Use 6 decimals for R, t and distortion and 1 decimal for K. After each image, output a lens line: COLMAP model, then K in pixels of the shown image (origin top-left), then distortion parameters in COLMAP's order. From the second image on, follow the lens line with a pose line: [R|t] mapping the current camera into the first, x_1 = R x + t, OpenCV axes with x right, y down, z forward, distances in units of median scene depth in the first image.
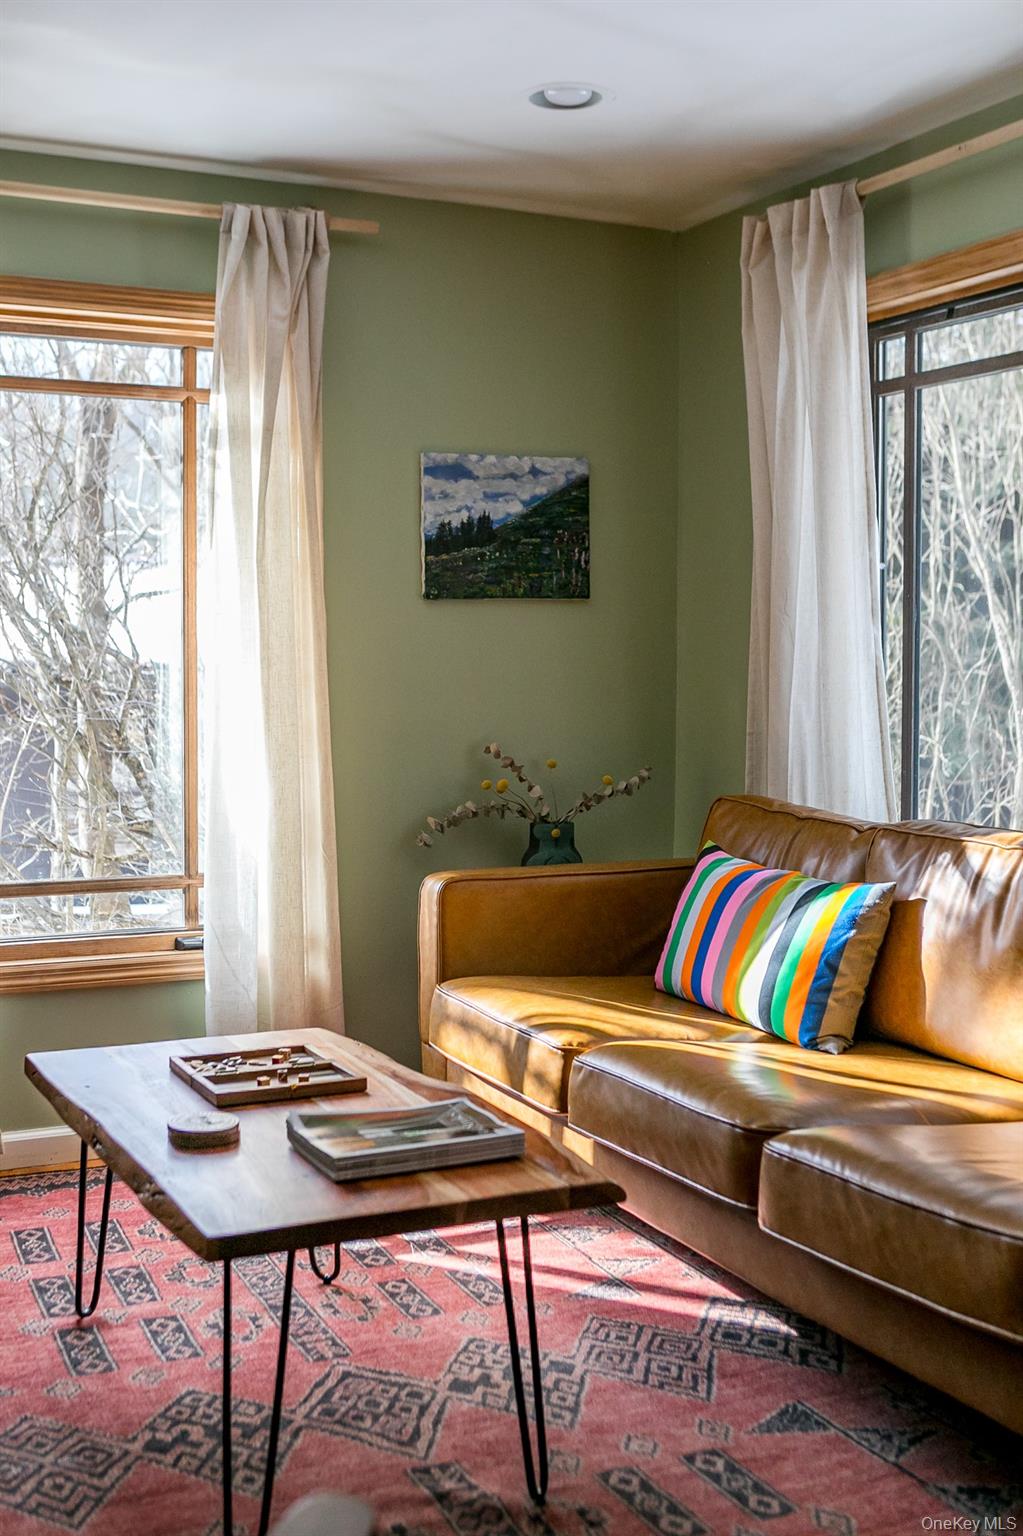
lens RADIAL K [[1840.6, 0, 513.1], [0, 1840.6, 755.8], [0, 0, 1]] dist [-0.036100, 0.000000]
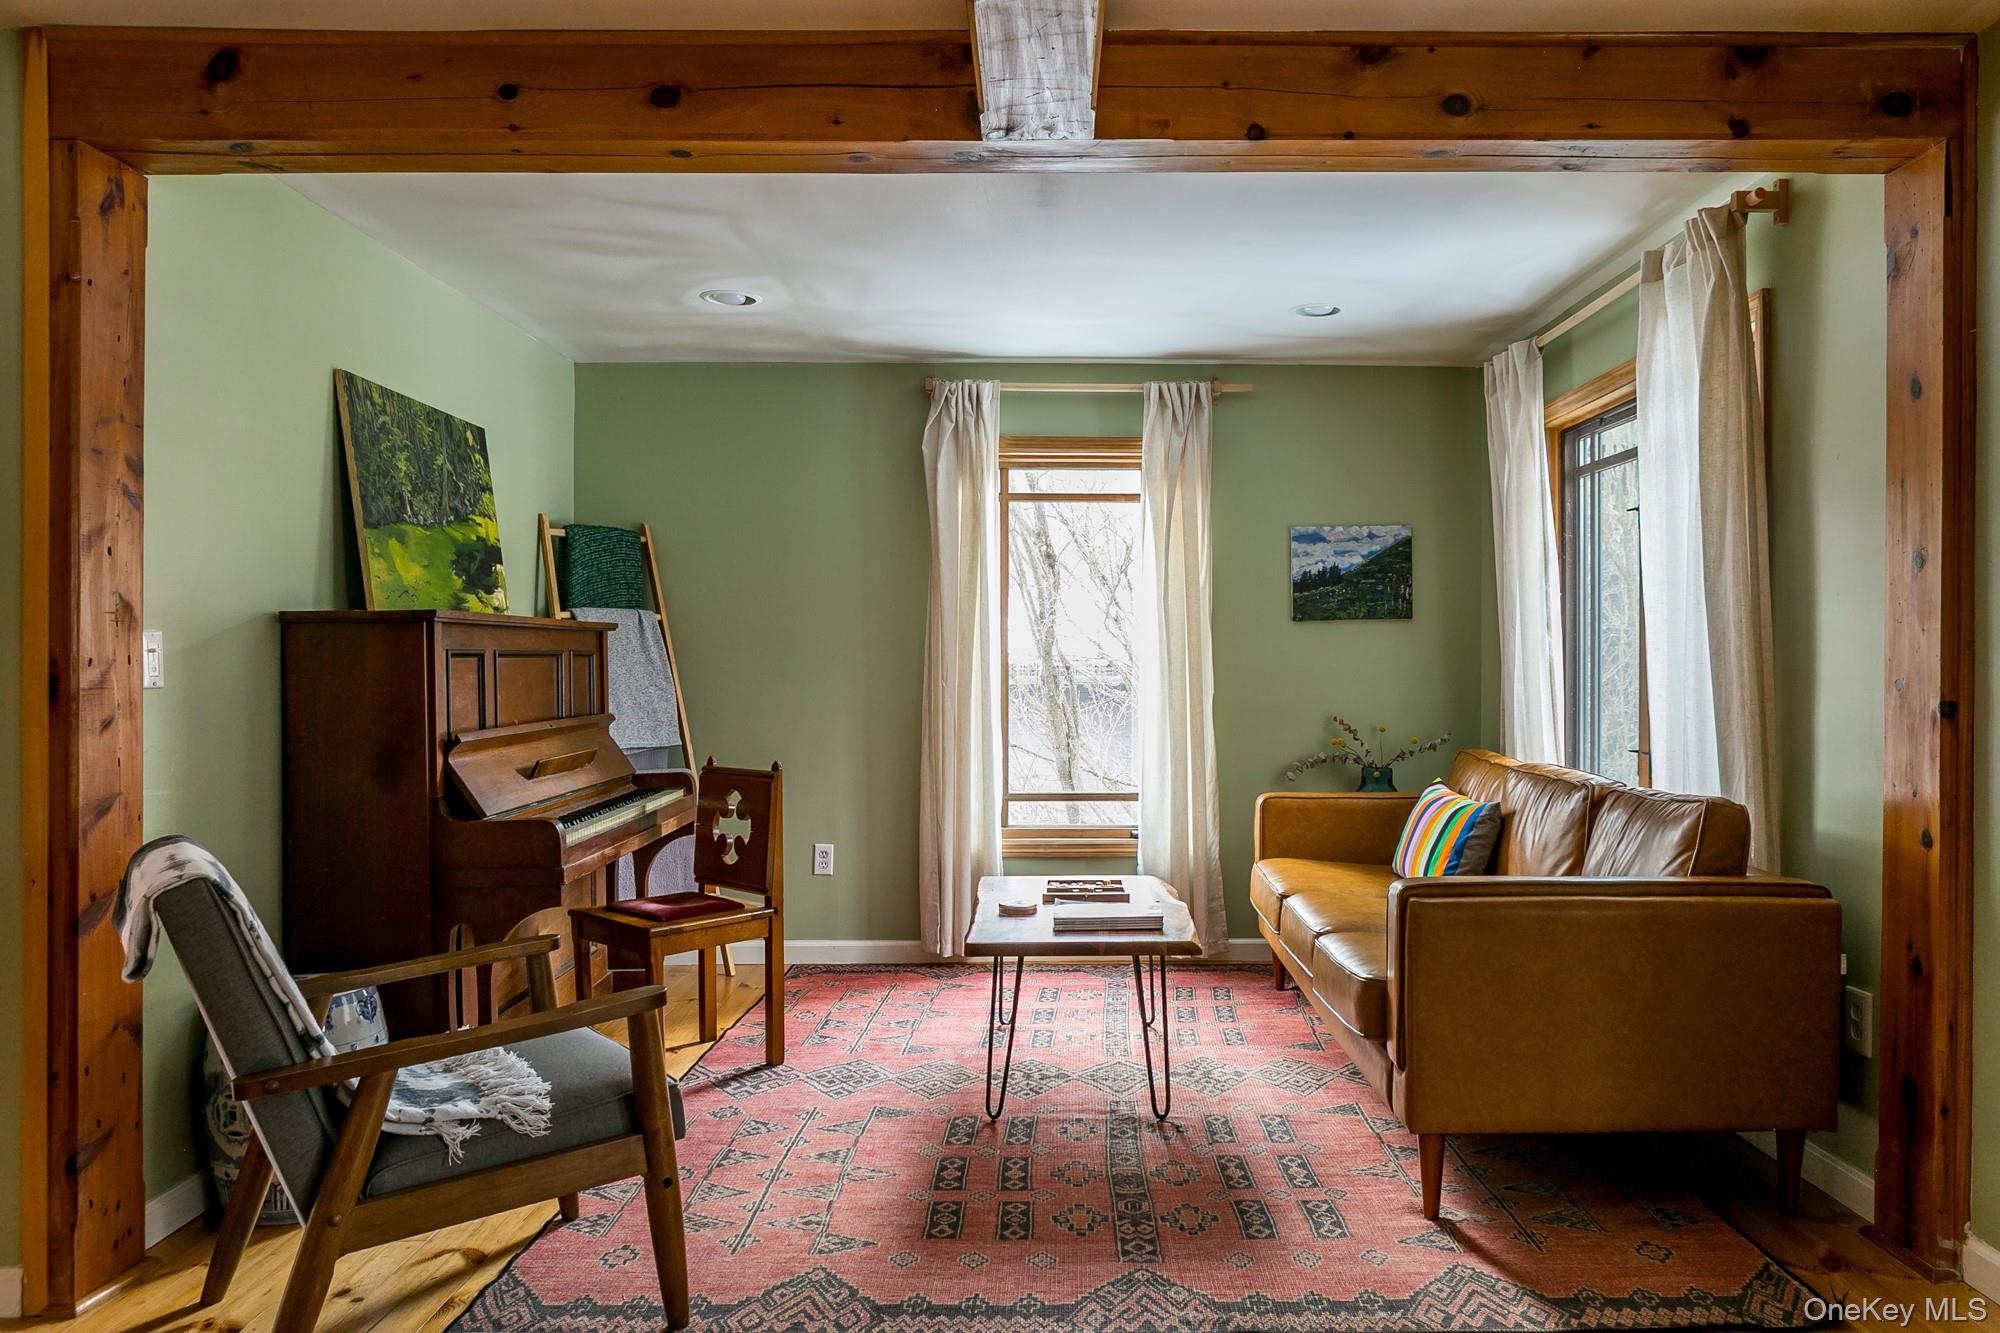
lens RADIAL K [[1411.6, 0, 1004.3], [0, 1411.6, 660.7], [0, 0, 1]] dist [-0.003604, -0.001178]
pose [[0.904372, -0.001324, -0.426744, 0.239802], [-0.023607, 0.998309, -0.053125, 0.017618], [0.426092, 0.058119, 0.902811, -0.176879]]
